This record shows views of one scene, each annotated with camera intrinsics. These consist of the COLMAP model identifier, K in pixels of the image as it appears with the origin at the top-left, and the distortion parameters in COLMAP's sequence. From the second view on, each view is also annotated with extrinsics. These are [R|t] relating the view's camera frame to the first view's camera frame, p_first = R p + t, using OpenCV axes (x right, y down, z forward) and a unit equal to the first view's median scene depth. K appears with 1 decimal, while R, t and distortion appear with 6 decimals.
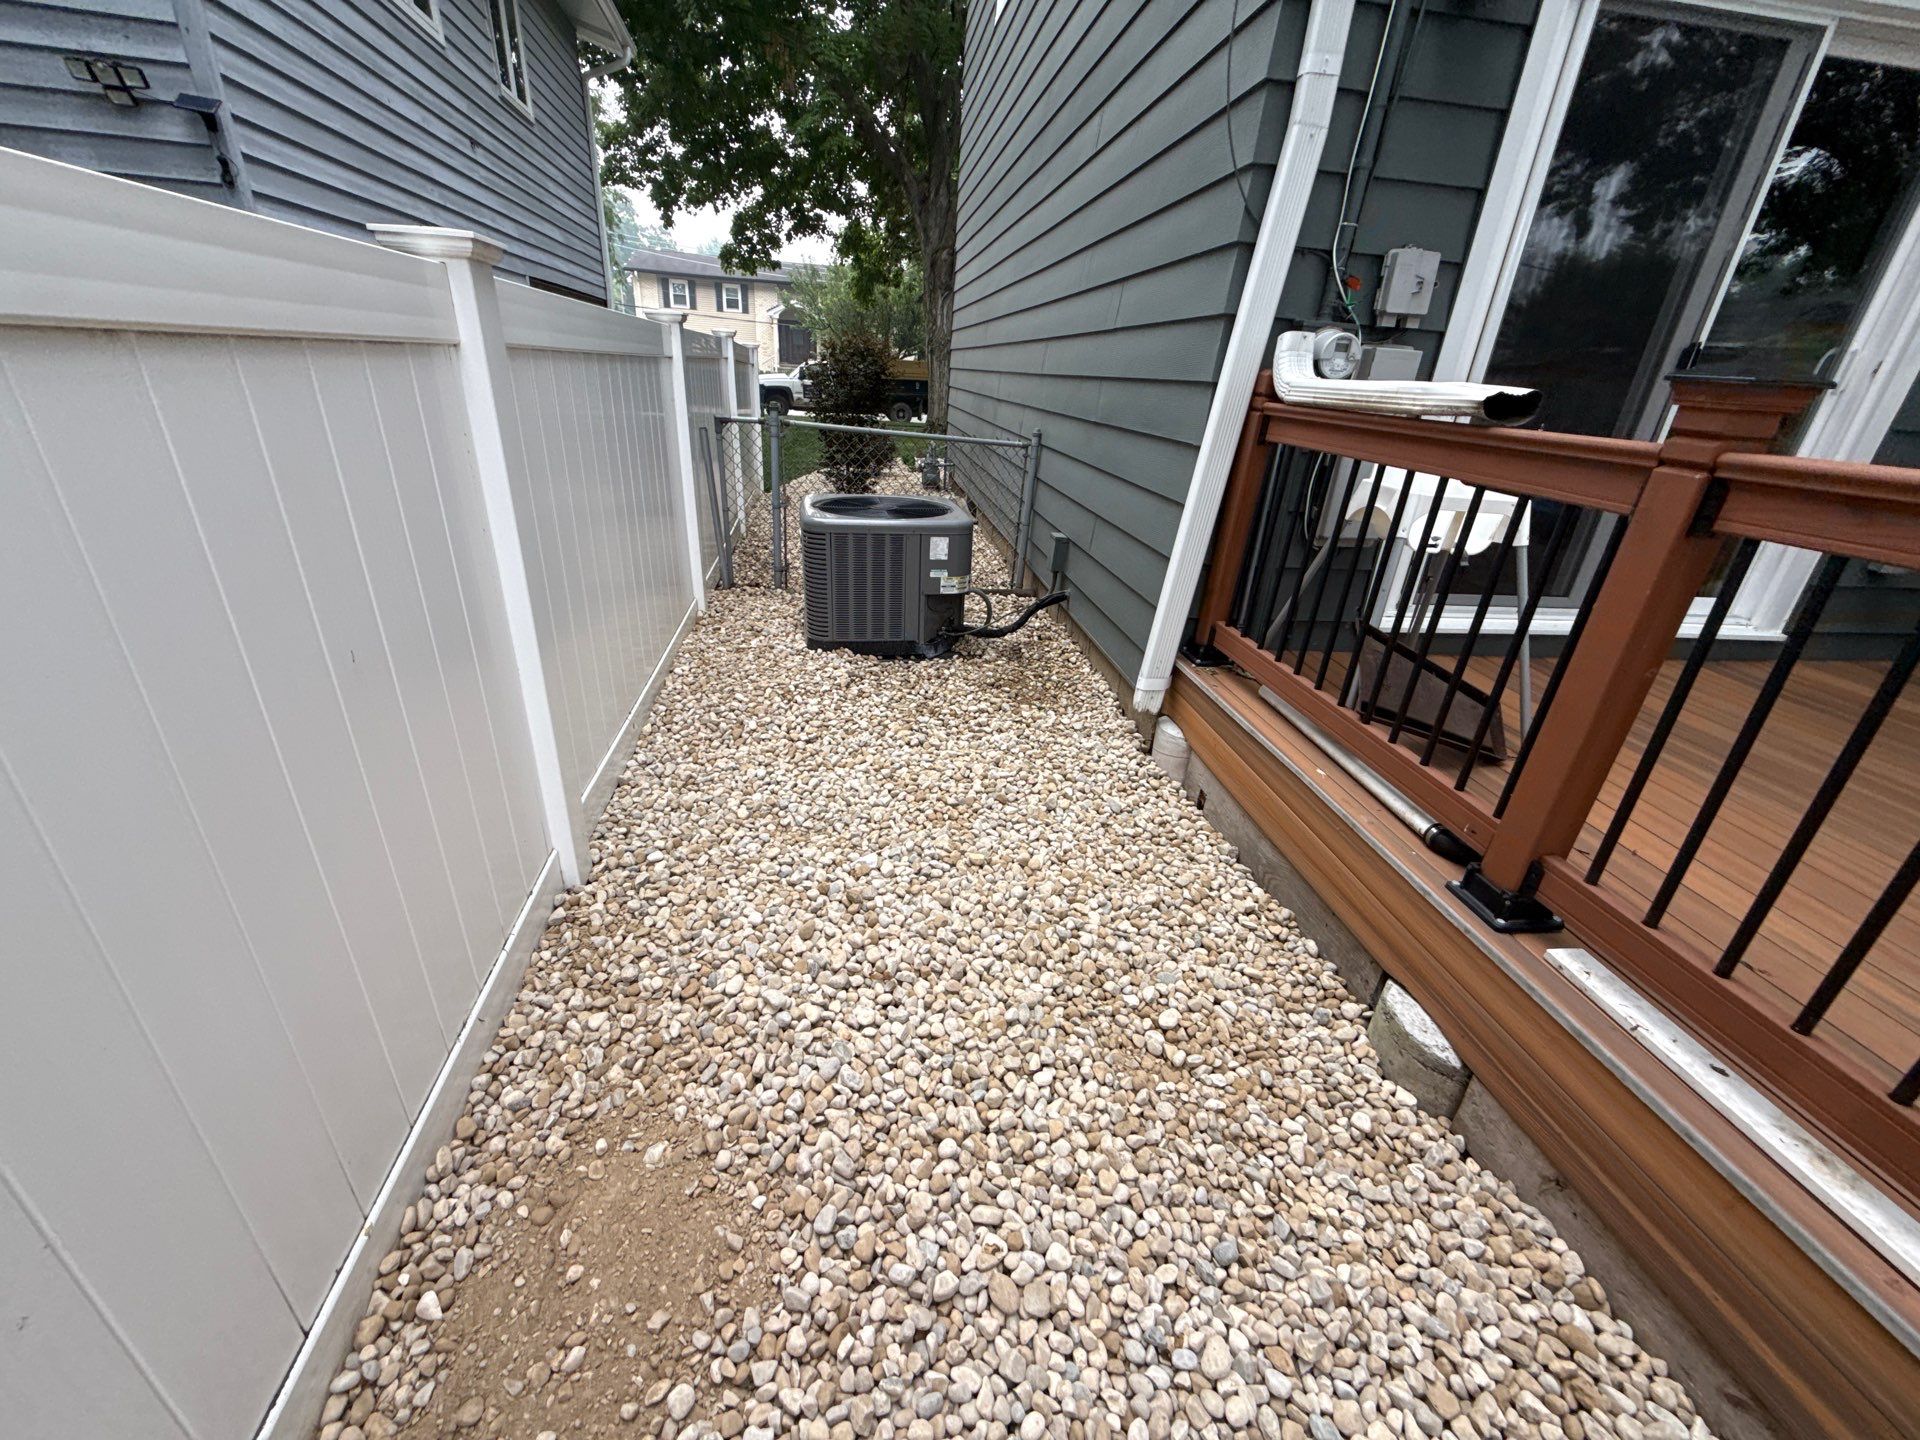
lens RADIAL K [[761.8, 0, 958.6], [0, 761.8, 714.5], [0, 0, 1]] dist [0.001961, -0.000619]
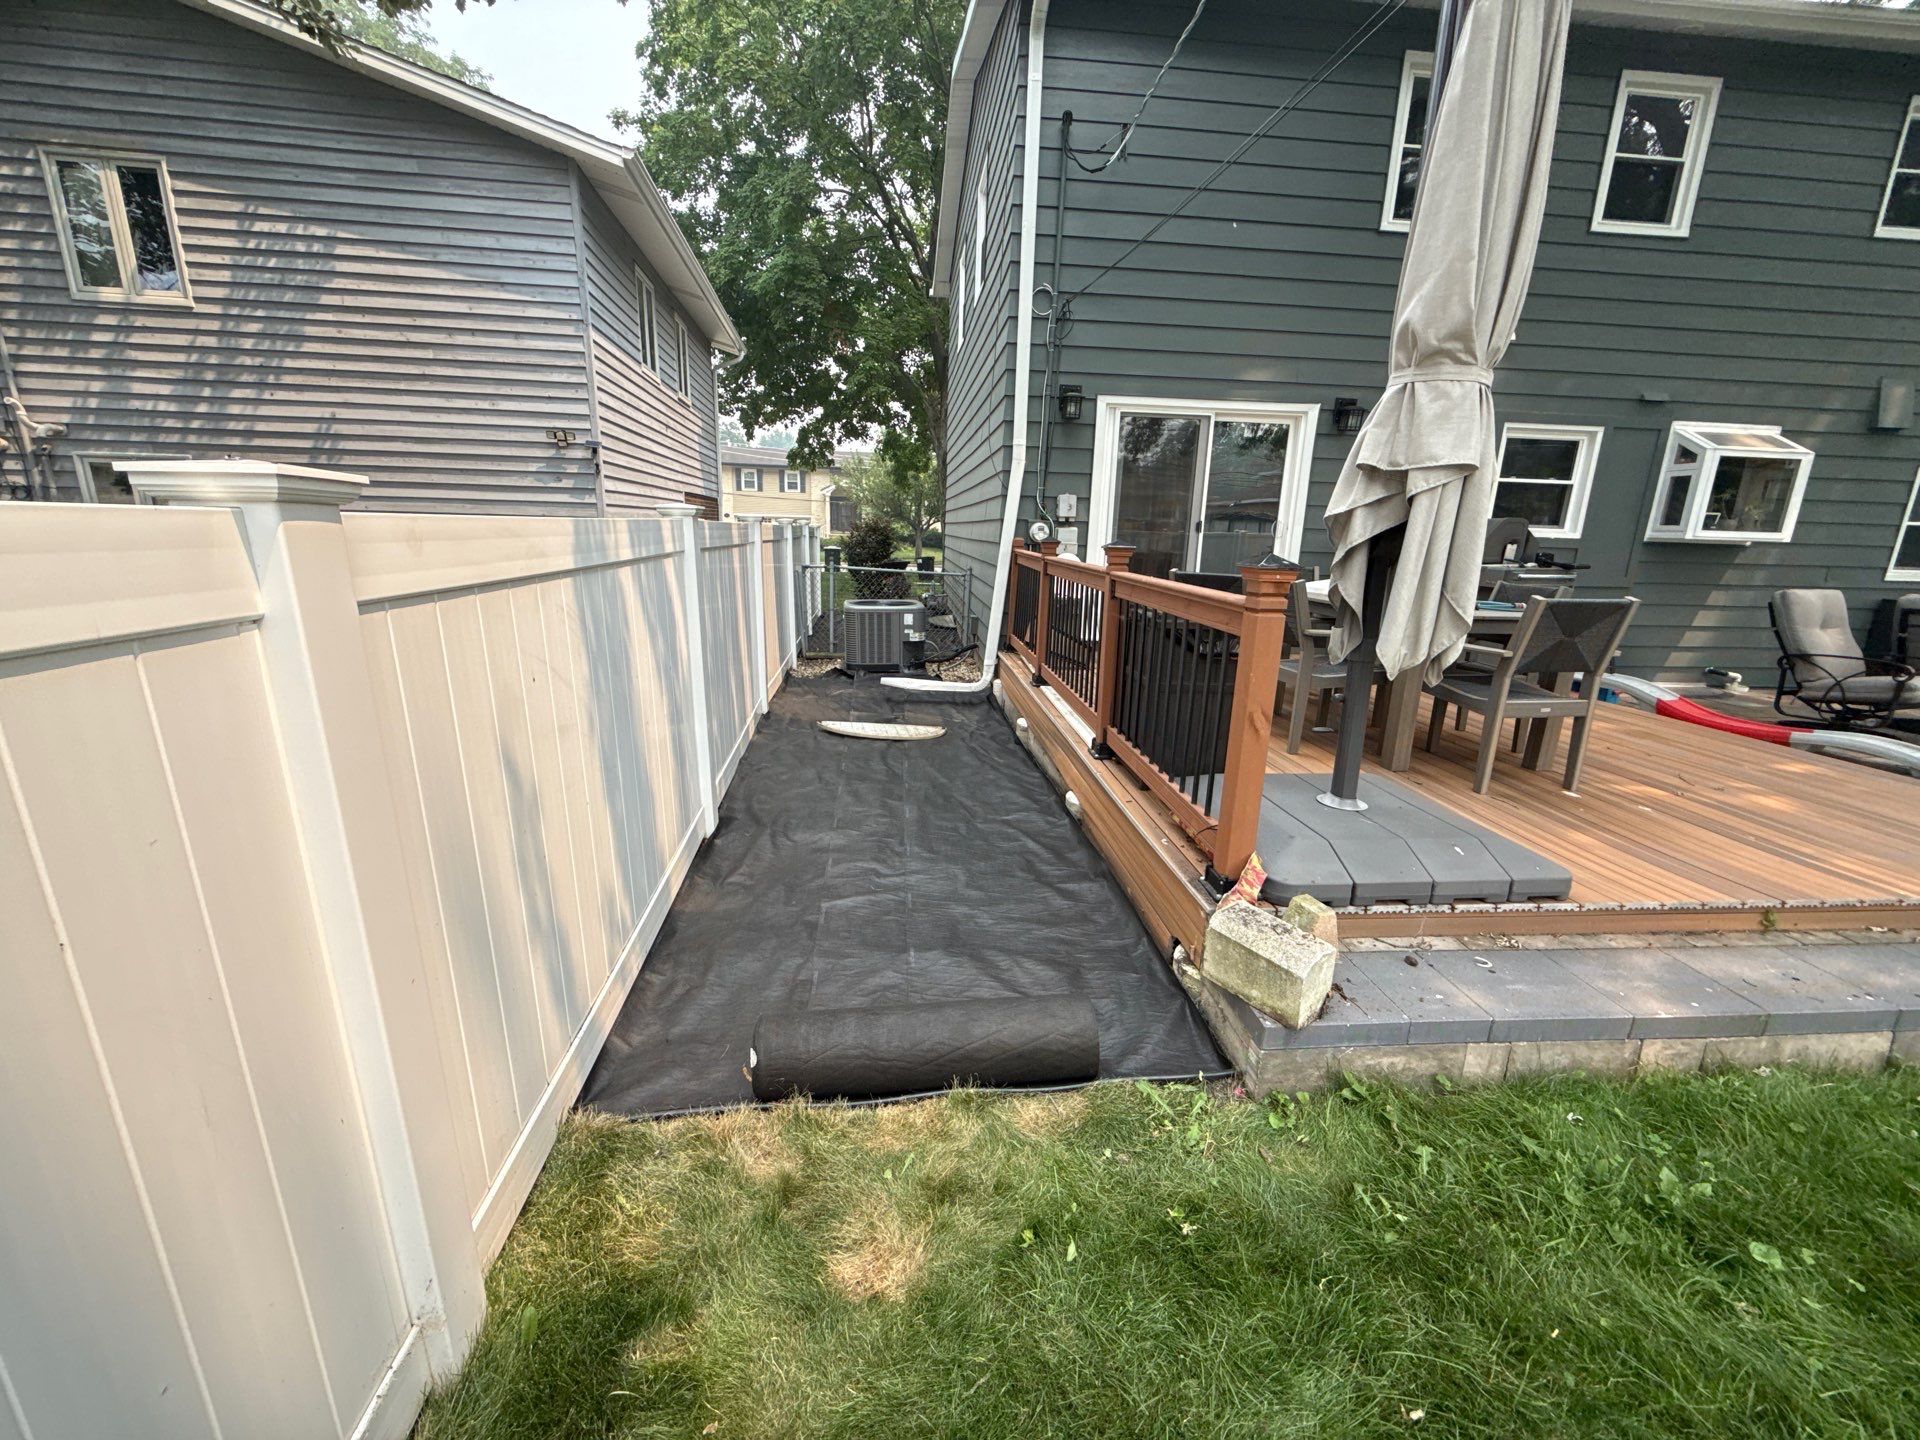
lens RADIAL K [[761.8, 0, 961.0], [0, 761.8, 720.4], [0, 0, 1]] dist [0.001961, -0.000619]
pose [[0.998484, -0.020299, -0.051156, 0.219163], [0.010765, 0.983576, -0.180172, 0.433960], [0.053973, 0.179348, 0.982304, -1.004599]]
